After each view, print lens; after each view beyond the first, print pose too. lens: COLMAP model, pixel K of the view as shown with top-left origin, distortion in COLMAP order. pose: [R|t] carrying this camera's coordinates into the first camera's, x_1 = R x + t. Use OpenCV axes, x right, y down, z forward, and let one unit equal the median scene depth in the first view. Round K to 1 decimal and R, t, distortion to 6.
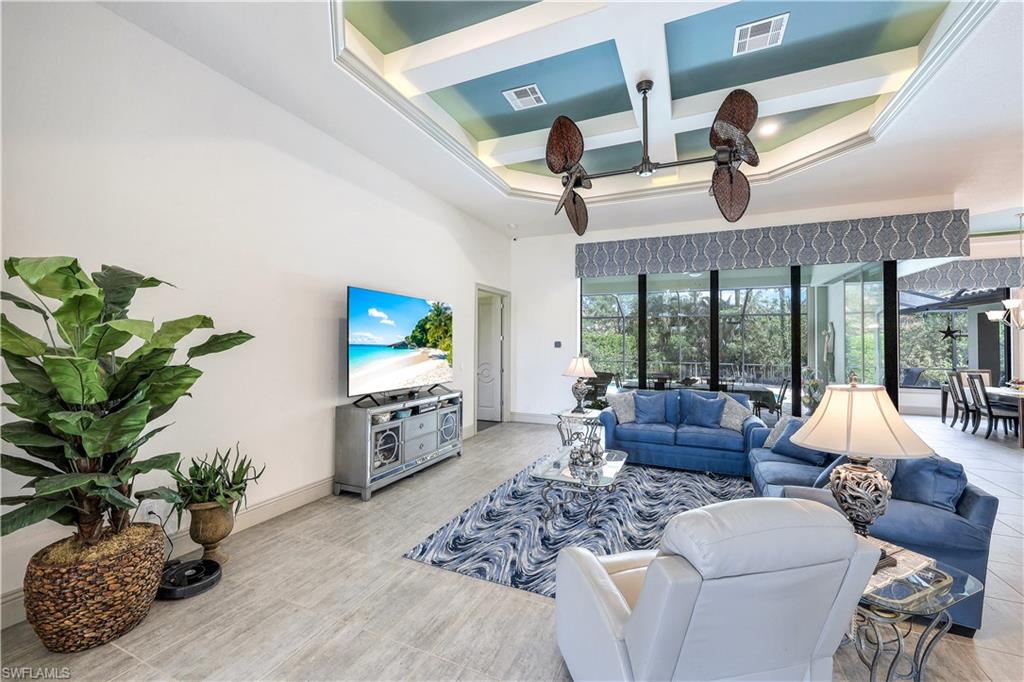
lens RADIAL K [[413.2, 0, 508.2], [0, 413.2, 336.5], [0, 0, 1]] dist [0.000203, -0.000081]
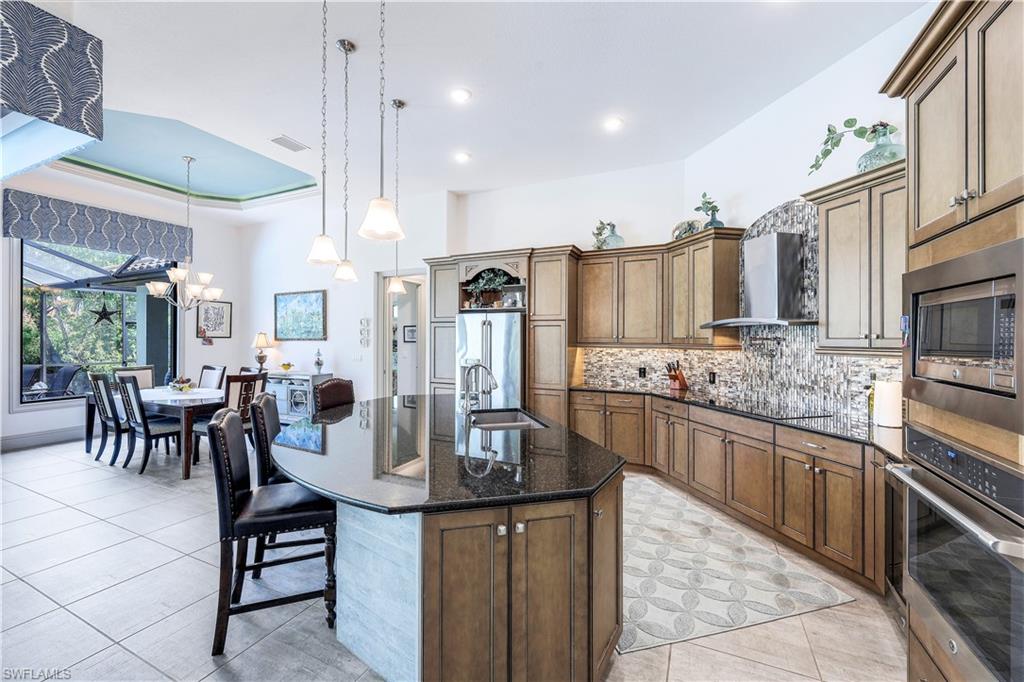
lens RADIAL K [[413.2, 0, 508.2], [0, 413.2, 336.5], [0, 0, 1]] dist [0.000203, -0.000081]
pose [[0.019106, -0.002366, 0.999815, 0.503251], [-0.019240, 0.999811, 0.002733, 0.017934], [-0.999632, -0.019289, 0.019056, 0.401847]]
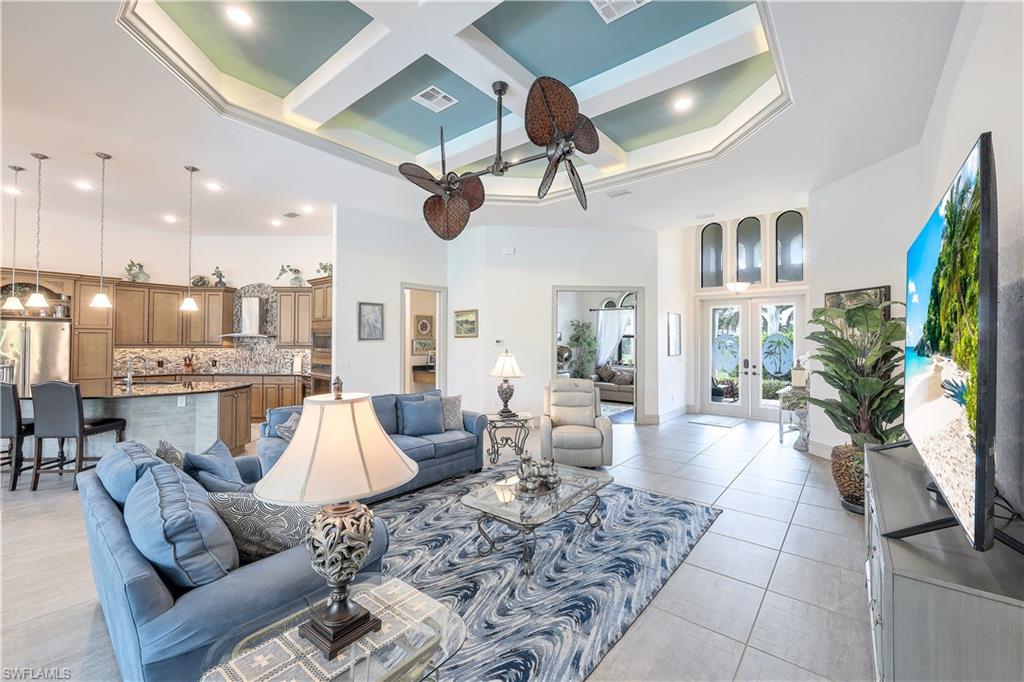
lens RADIAL K [[413.2, 0, 508.2], [0, 413.2, 336.5], [0, 0, 1]] dist [0.000203, -0.000081]
pose [[-0.963148, -0.009248, 0.268811, 0.017004], [-0.017128, 0.999489, -0.026983, 0.018437], [-0.268424, -0.030592, -0.962815, 1.013949]]
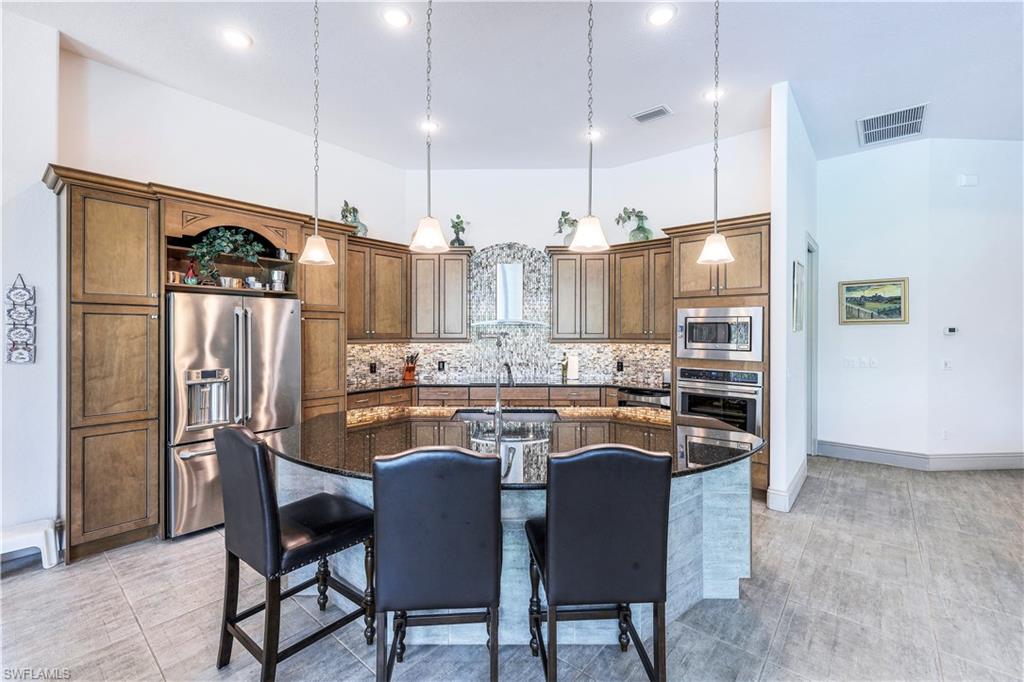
lens RADIAL K [[431.5, 0, 511.9], [0, 431.5, 332.7], [0, 0, 1]] dist [-0.000739, -0.000150]
pose [[-0.961732, -0.008366, 0.273863, 0.798406], [-0.012019, 0.999860, -0.011665, 0.023118], [-0.273727, -0.014510, -0.961698, 0.837204]]
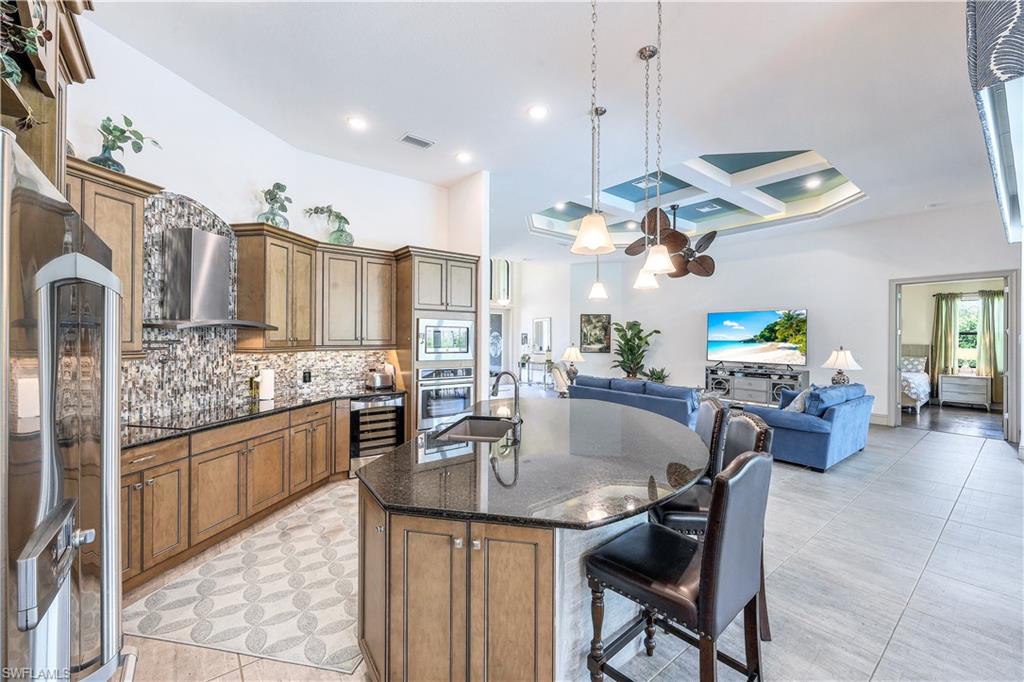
lens RADIAL K [[413.2, 0, 508.2], [0, 413.2, 336.5], [0, 0, 1]] dist [0.000203, -0.000081]
pose [[-0.461871, -0.010104, -0.886889, 1.271558], [0.008522, 0.999838, -0.015829, 0.020583], [0.886906, -0.014869, -0.461710, 0.623238]]
